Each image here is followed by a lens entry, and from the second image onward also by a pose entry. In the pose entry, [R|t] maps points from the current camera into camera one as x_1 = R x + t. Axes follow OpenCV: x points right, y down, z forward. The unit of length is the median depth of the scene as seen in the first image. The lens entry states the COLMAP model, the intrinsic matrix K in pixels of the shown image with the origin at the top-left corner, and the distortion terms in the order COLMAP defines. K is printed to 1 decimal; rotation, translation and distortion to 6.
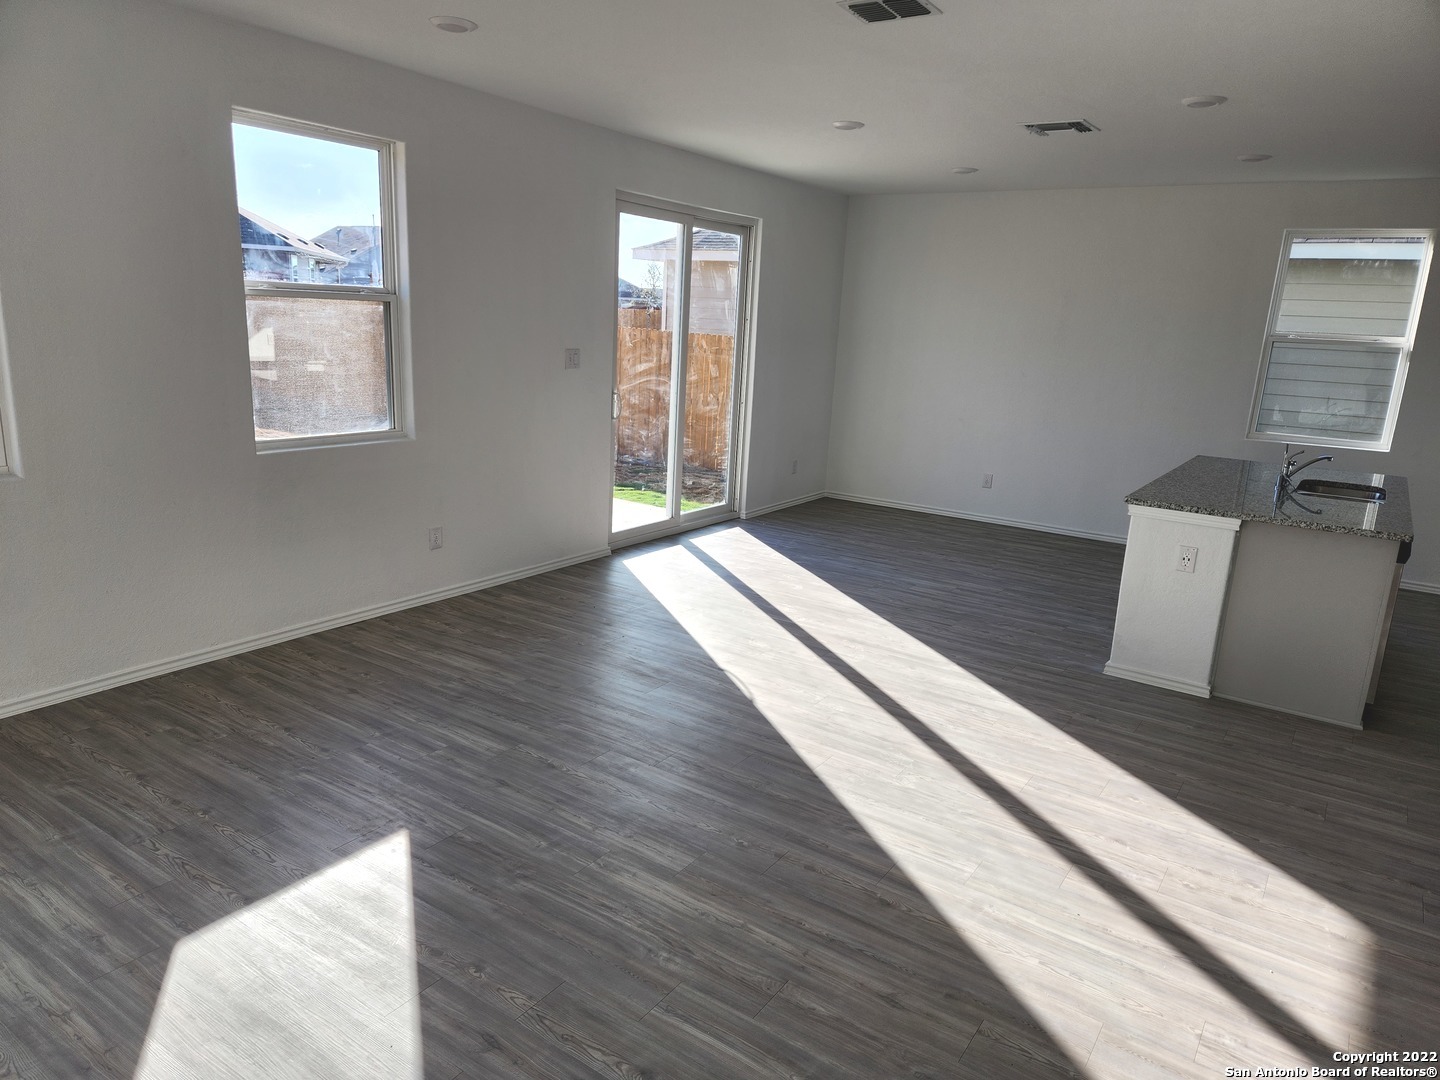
lens RADIAL K [[951.1, 0, 720.0], [0, 951.1, 540.0], [0, 0, 1]] dist [0.090112, -0.077456]
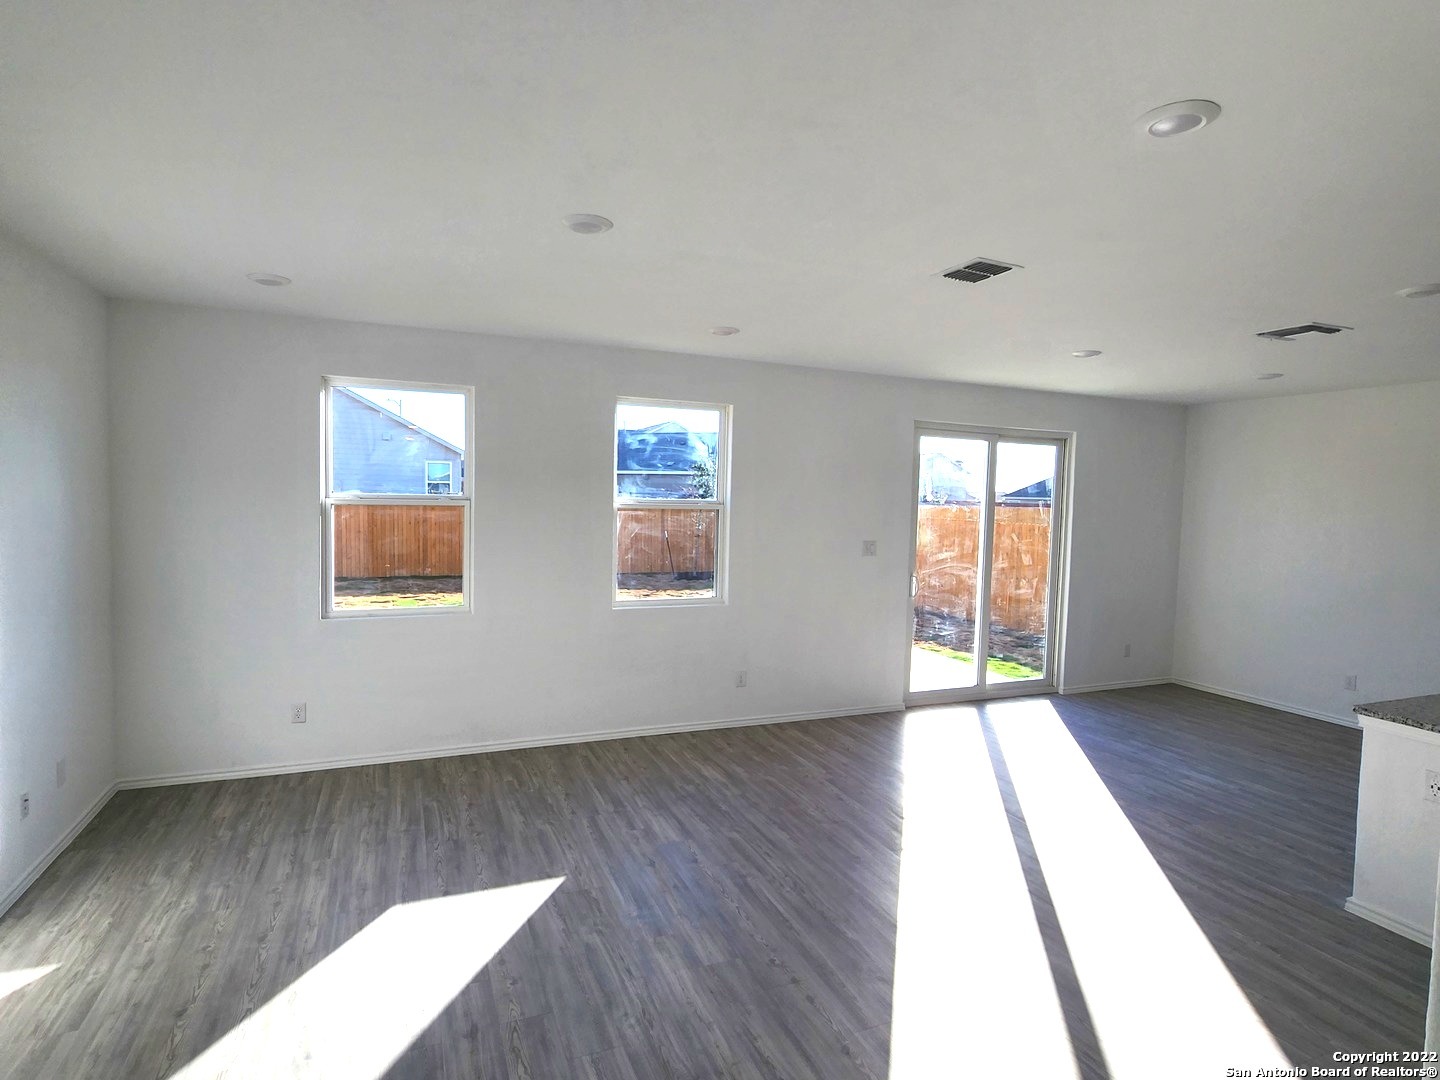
lens RADIAL K [[766.1, 0, 720.0], [0, 766.1, 540.0], [0, 0, 1]] dist [-0.000972, 0.000266]
pose [[0.843390, 0.002826, -0.537295, 0.257762], [-0.109154, 0.980035, -0.166185, -0.010638], [0.526098, 0.198806, 0.826860, 0.058041]]
